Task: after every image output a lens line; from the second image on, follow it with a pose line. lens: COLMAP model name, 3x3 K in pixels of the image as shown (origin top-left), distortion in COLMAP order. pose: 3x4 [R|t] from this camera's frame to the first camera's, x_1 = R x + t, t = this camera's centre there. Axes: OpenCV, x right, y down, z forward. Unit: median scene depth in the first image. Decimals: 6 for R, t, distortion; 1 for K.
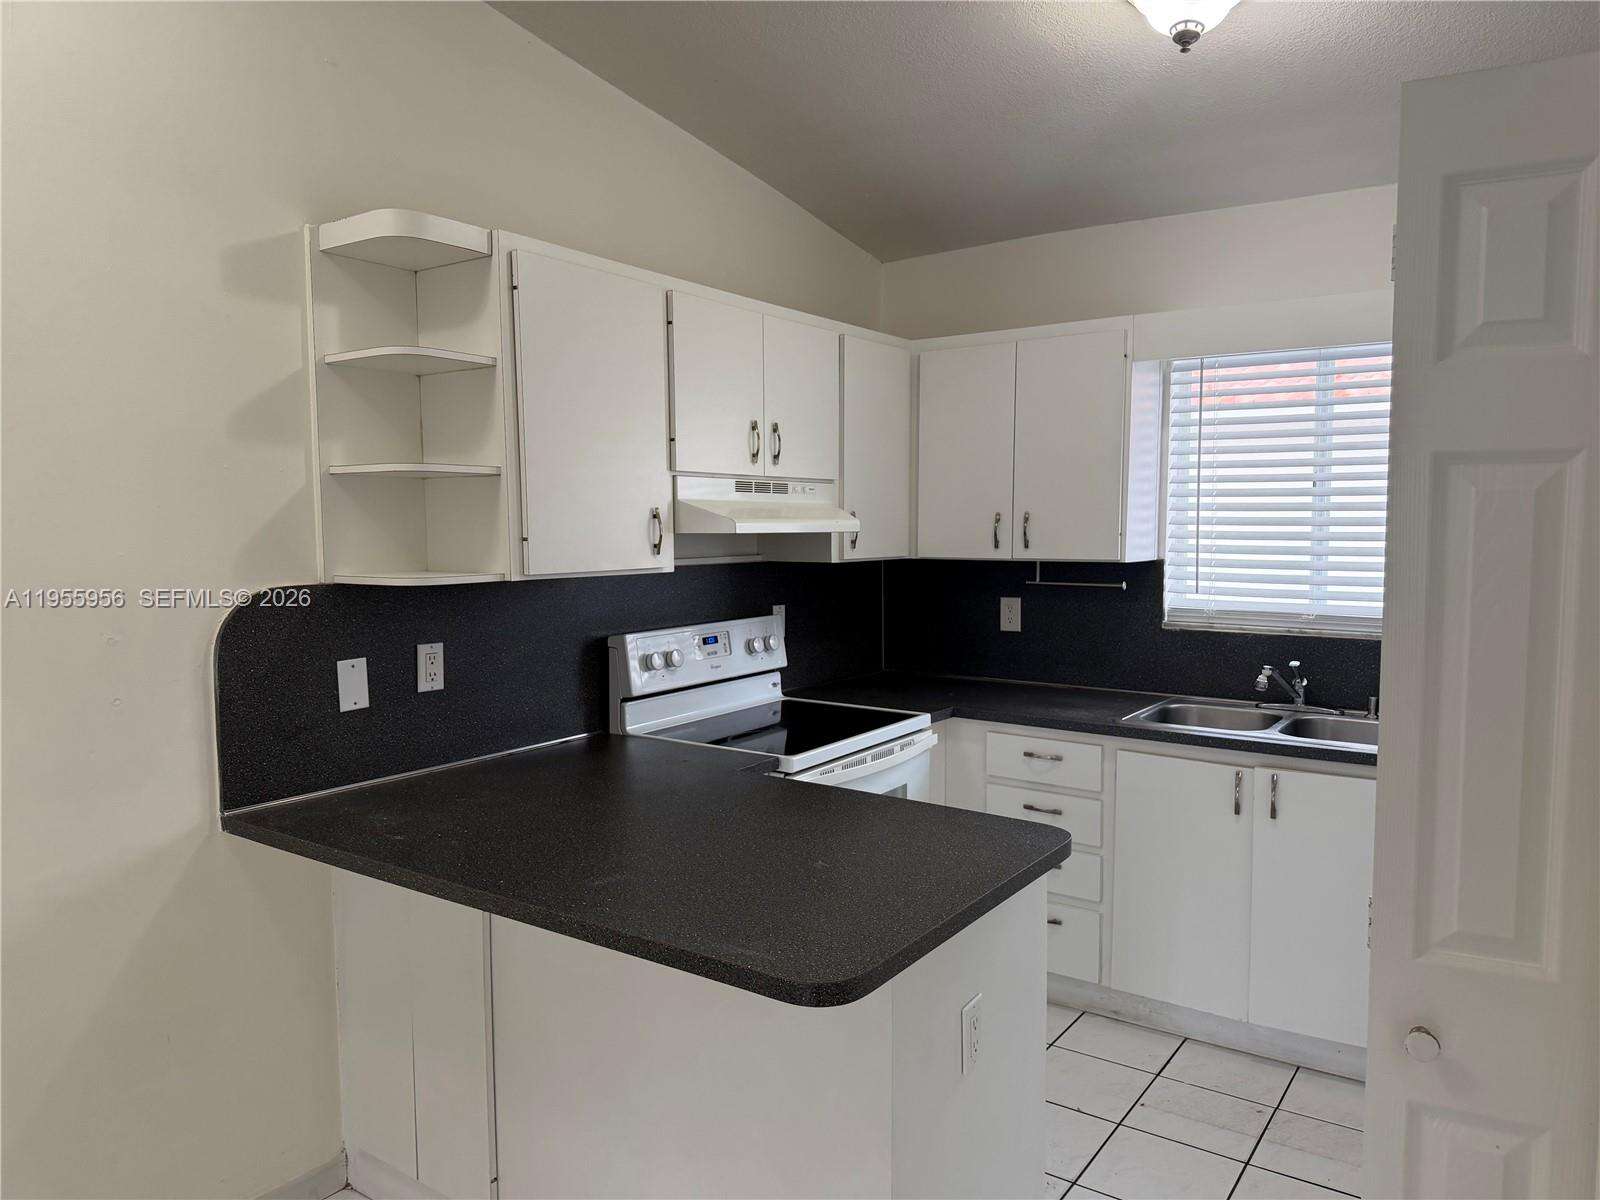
lens RADIAL K [[1121.1, 0, 778.6], [0, 1121.1, 602.4], [0, 0, 1]] dist [0.082203, -0.149785]
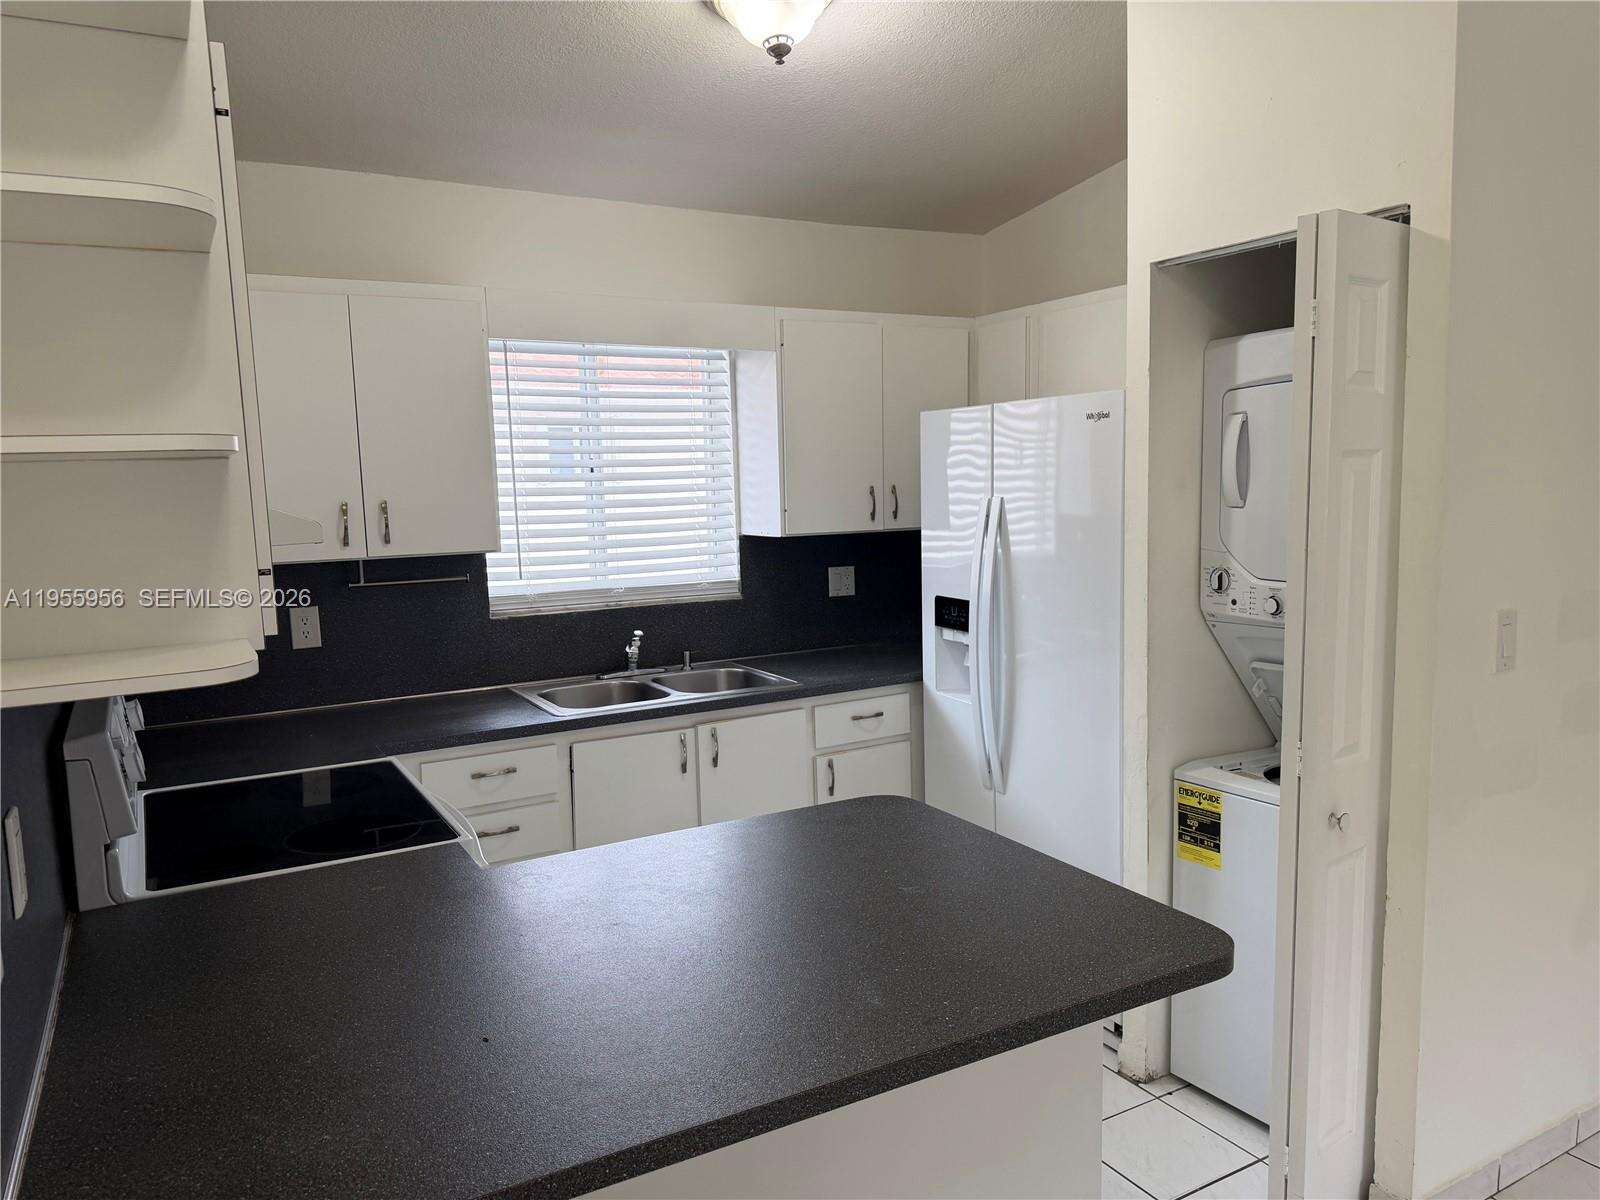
lens RADIAL K [[1121.1, 0, 778.6], [0, 1121.1, 602.4], [0, 0, 1]] dist [0.082203, -0.149785]
pose [[0.401396, -0.105744, 0.909780, -0.446231], [0.094605, 0.992787, 0.073652, -0.039776], [-0.911006, 0.056506, 0.408504, 0.396123]]
